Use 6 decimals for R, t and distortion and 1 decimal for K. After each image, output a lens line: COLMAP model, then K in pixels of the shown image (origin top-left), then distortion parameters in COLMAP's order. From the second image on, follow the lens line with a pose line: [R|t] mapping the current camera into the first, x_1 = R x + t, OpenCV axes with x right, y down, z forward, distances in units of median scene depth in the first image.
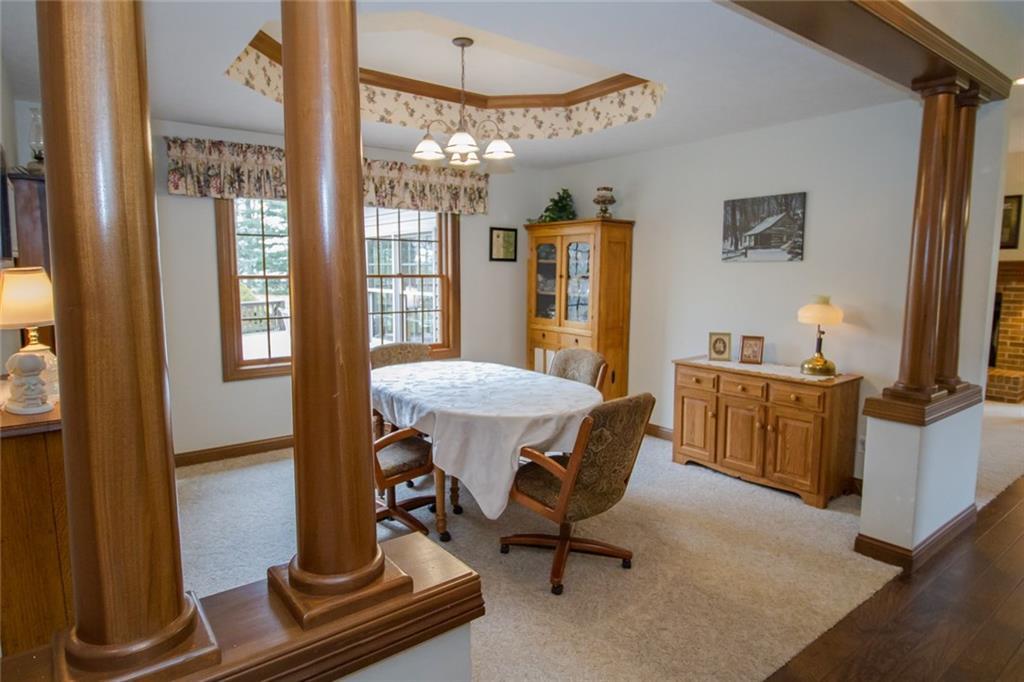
lens RADIAL K [[564.9, 0, 511.9], [0, 564.9, 333.4], [0, 0, 1]] dist [0.008002, -0.013943]
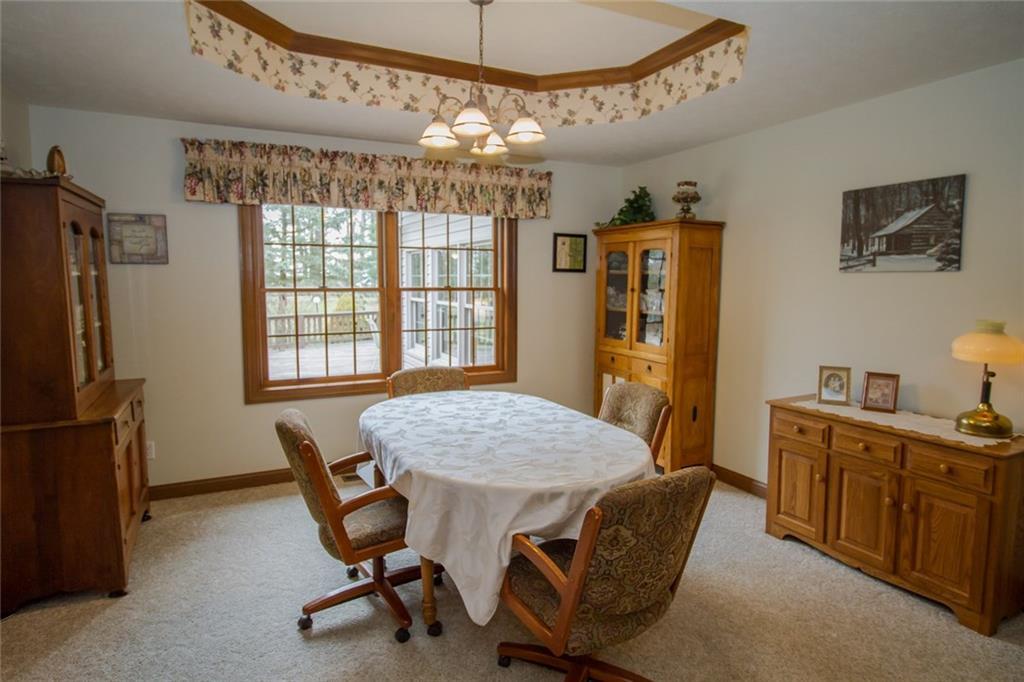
lens RADIAL K [[564.9, 0, 511.9], [0, 564.9, 333.4], [0, 0, 1]] dist [0.008002, -0.013943]
pose [[0.981882, 0.018202, -0.188619, 0.090696], [-0.021744, 0.999624, -0.016724, -0.024095], [0.188243, 0.020522, 0.981908, 0.187128]]
